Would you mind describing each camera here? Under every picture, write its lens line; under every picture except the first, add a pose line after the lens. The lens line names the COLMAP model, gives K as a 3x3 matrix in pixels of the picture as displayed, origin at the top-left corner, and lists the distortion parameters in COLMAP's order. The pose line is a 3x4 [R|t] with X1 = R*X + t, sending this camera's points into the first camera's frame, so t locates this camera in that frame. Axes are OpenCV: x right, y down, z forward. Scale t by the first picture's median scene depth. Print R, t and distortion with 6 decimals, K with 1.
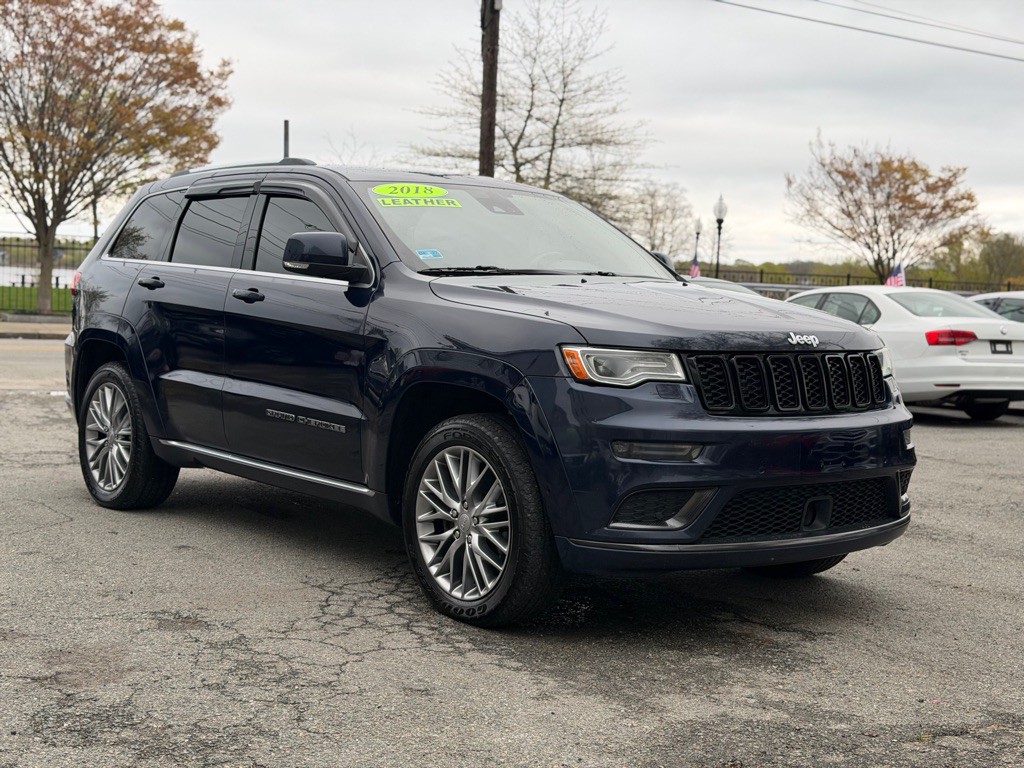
lens RADIAL K [[1414.1, 0, 518.4], [0, 1414.1, 381.7], [0, 0, 1]] dist [0.177564, -0.331851]
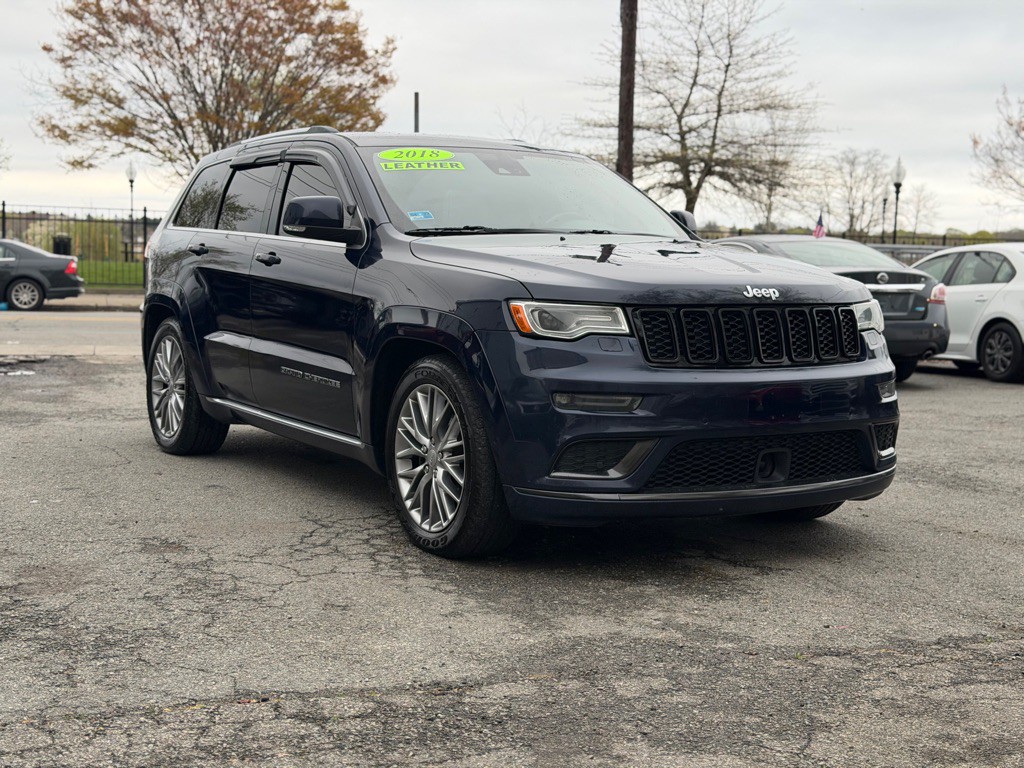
lens RADIAL K [[1415.8, 0, 512.0], [0, 1415.8, 384.0], [0, 0, 1]] dist [0.198143, -0.453198]
pose [[0.990031, -0.000728, -0.140849, 0.025066], [0.003520, 0.999802, 0.019581, 0.002151], [0.140807, -0.019881, 0.989837, -0.003050]]
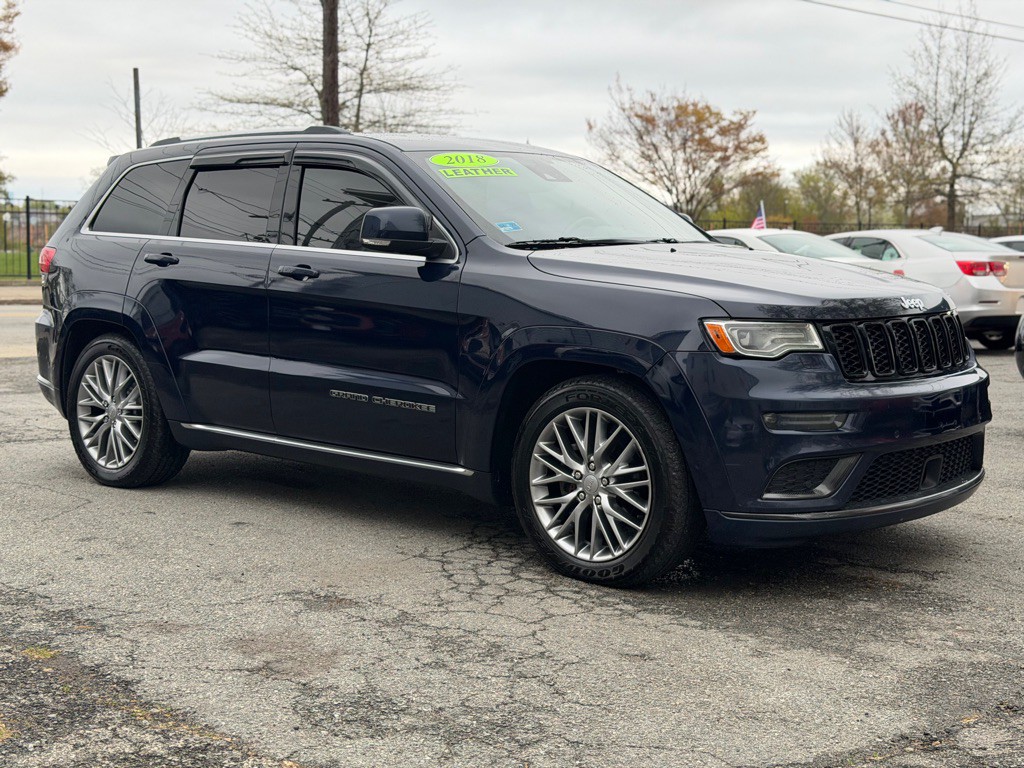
lens RADIAL K [[1414.1, 0, 518.4], [0, 1414.1, 381.7], [0, 0, 1]] dist [0.177564, -0.331851]
pose [[0.986629, -0.042137, 0.157439, -0.036269], [0.035940, 0.998471, 0.041998, -0.004004], [-0.158968, -0.035778, 0.986635, 0.004528]]
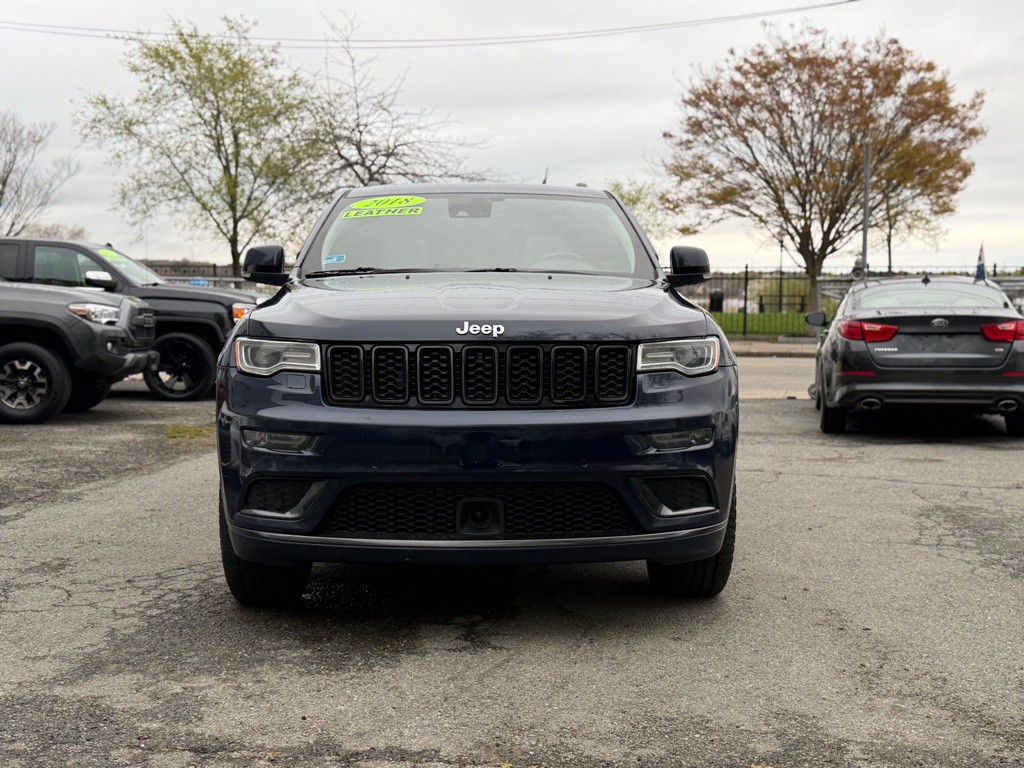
lens RADIAL K [[1248.0, 0, 524.3], [0, 1248.0, 381.5], [0, 0, 1]] dist [0.204974, -0.443178]
pose [[0.789960, 0.007633, -0.613111, 0.108513], [-0.015940, 0.999840, -0.008091, 0.001617], [0.612952, 0.016164, 0.789955, 0.055444]]
